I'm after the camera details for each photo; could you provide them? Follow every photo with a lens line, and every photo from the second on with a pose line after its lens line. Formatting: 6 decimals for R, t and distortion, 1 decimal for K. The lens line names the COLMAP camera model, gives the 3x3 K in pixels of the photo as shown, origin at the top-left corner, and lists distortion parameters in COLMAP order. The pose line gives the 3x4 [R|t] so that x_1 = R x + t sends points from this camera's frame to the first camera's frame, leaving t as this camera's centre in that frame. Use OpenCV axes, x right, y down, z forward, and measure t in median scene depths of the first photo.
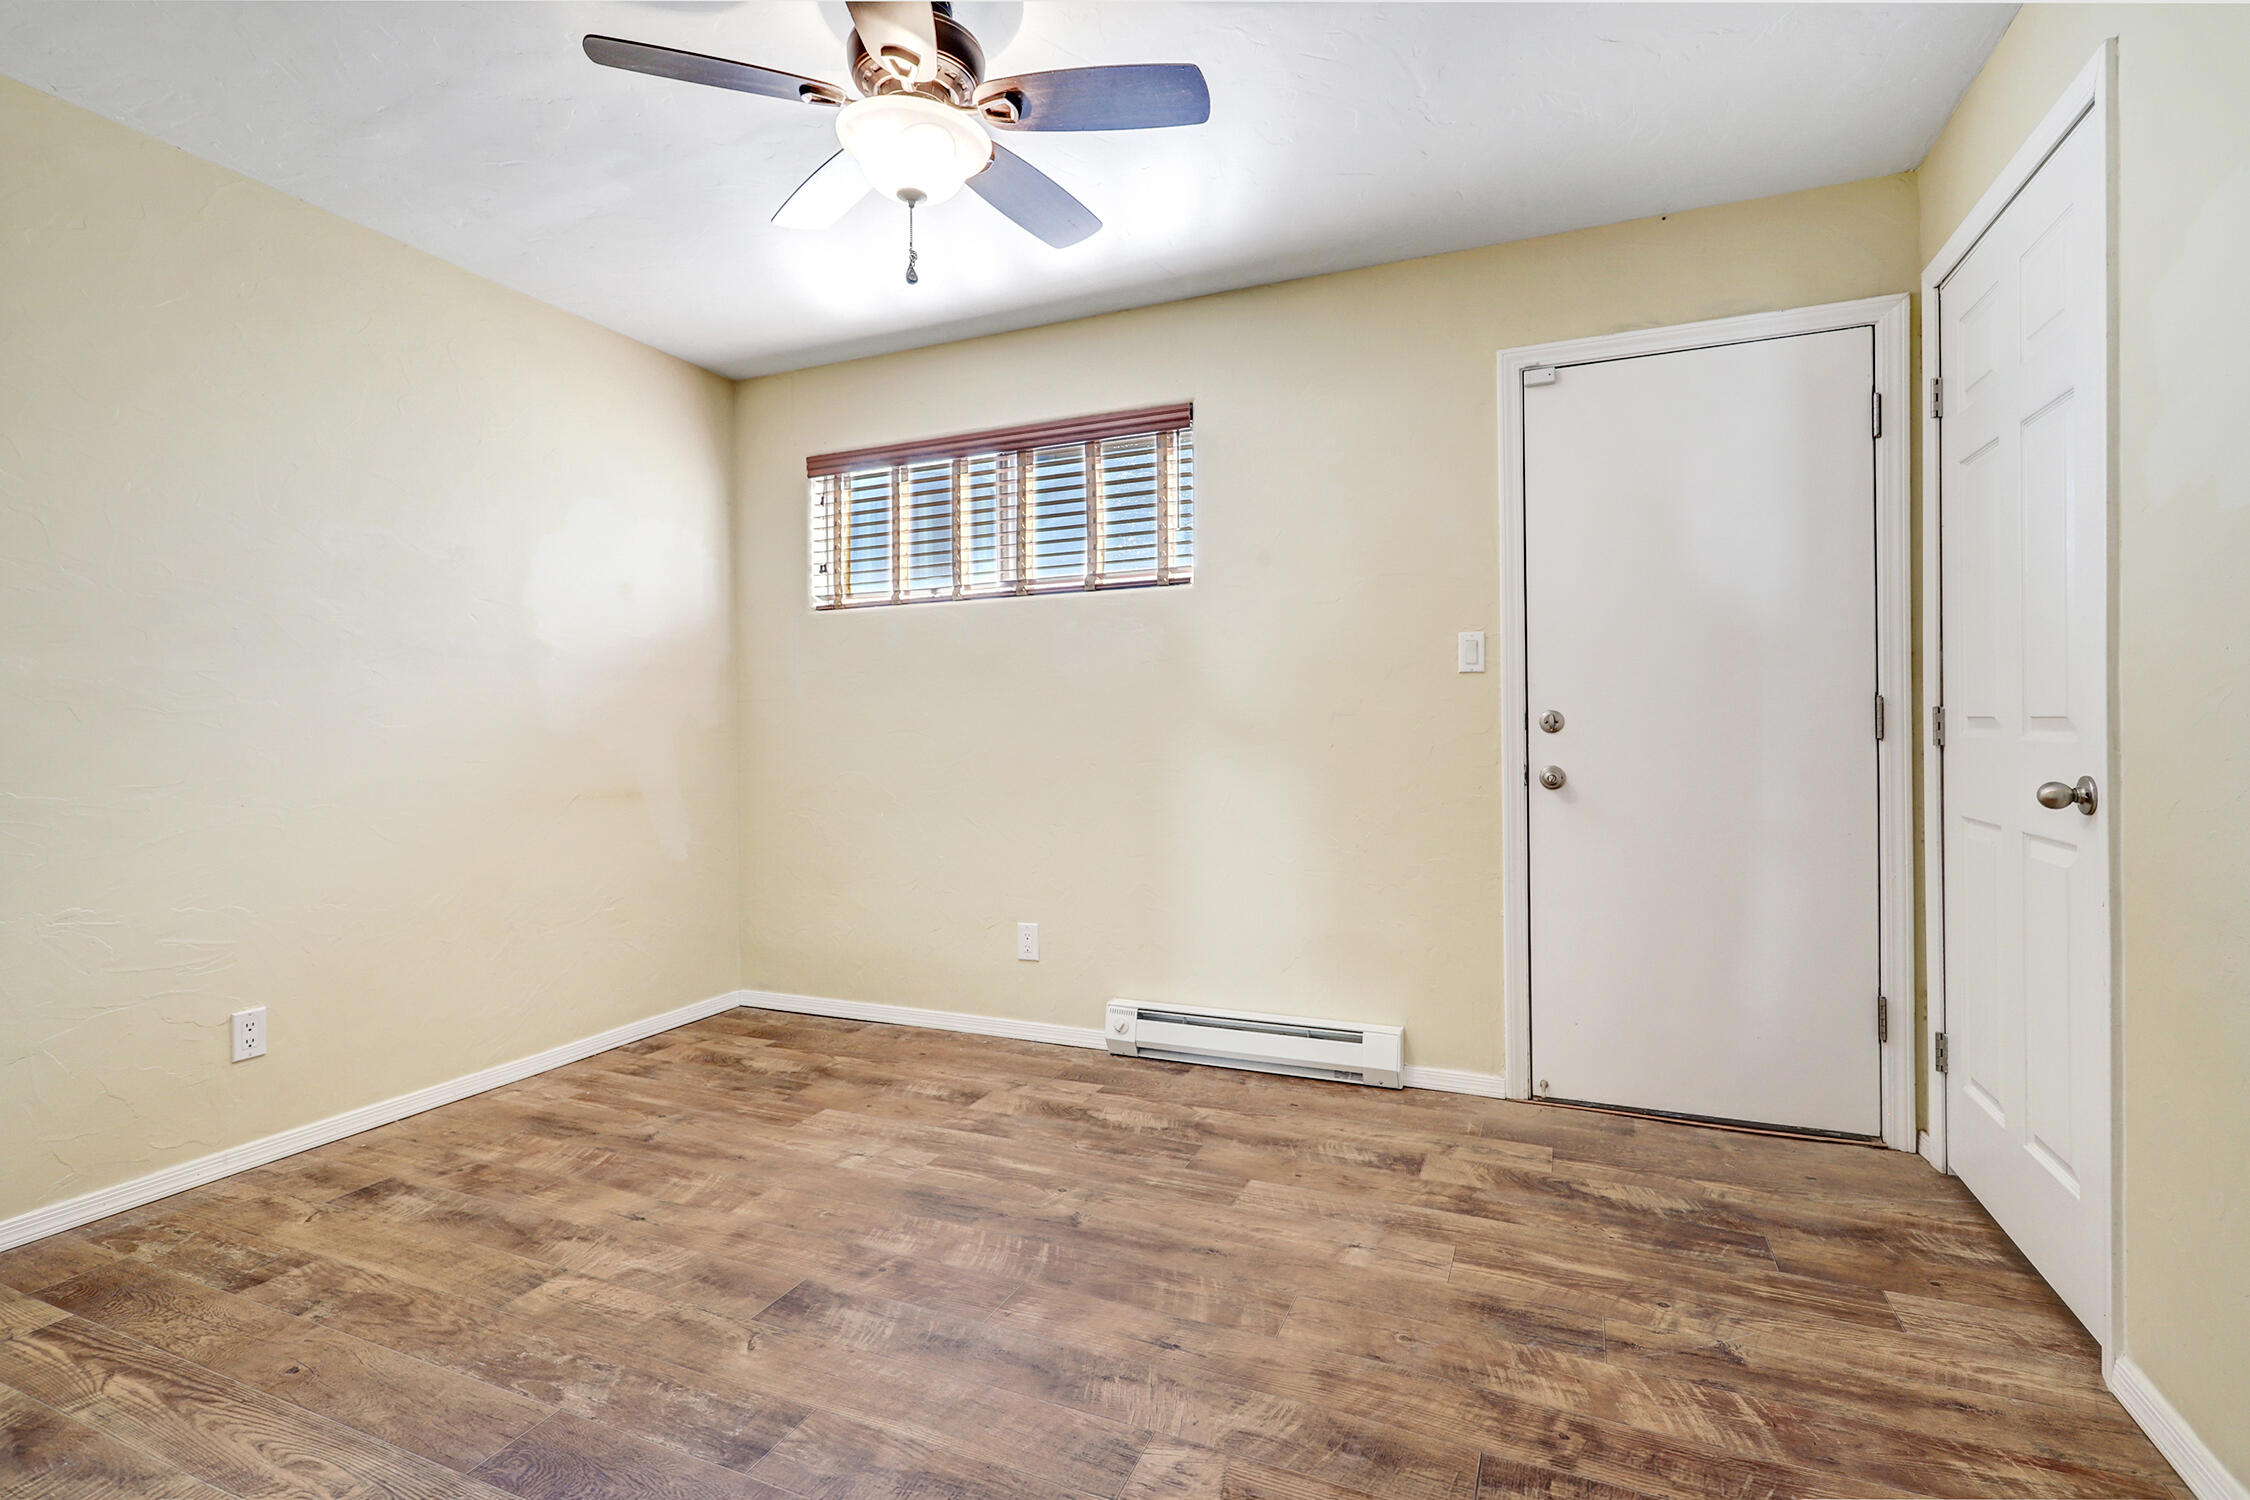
lens RADIAL K [[1068.6, 0, 1116.2], [0, 1068.6, 737.7], [0, 0, 1]] dist [-0.000511, 0.000691]
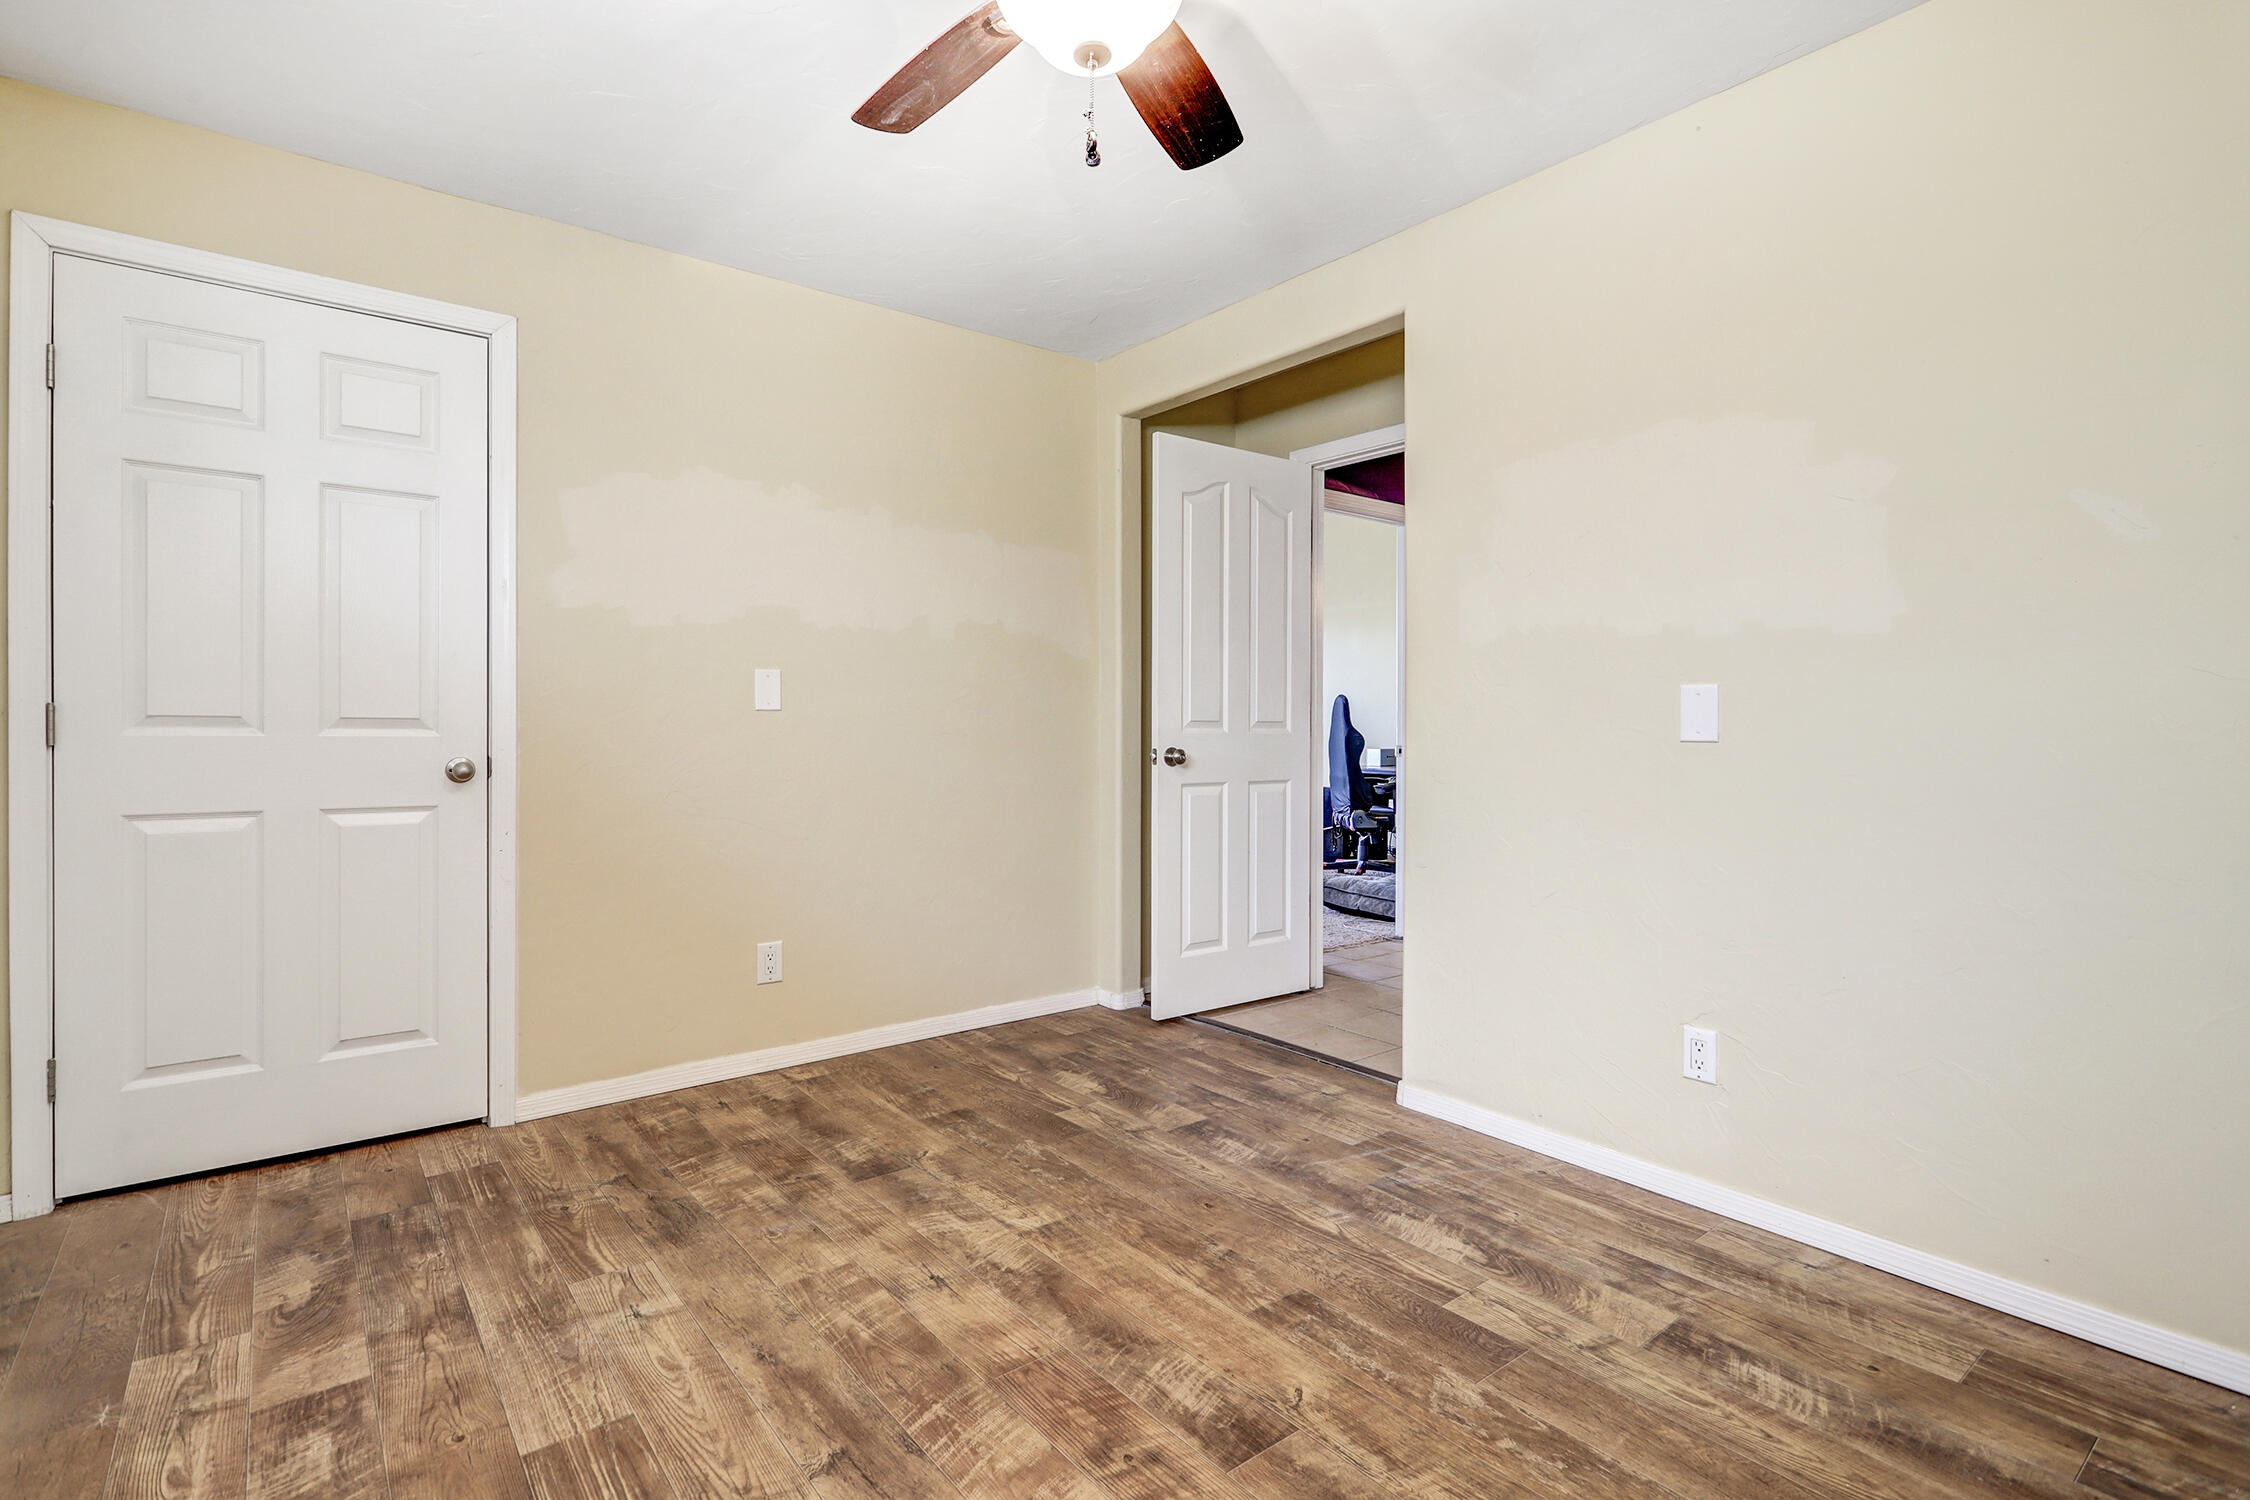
lens RADIAL K [[1068.6, 0, 1122.8], [0, 1068.6, 738.9], [0, 0, 1]] dist [-0.000511, 0.000691]
pose [[-0.883898, -0.001276, 0.467678, -0.629425], [0.007457, 0.999831, 0.016821, -0.009186], [-0.467620, 0.018356, -0.883739, 1.850207]]
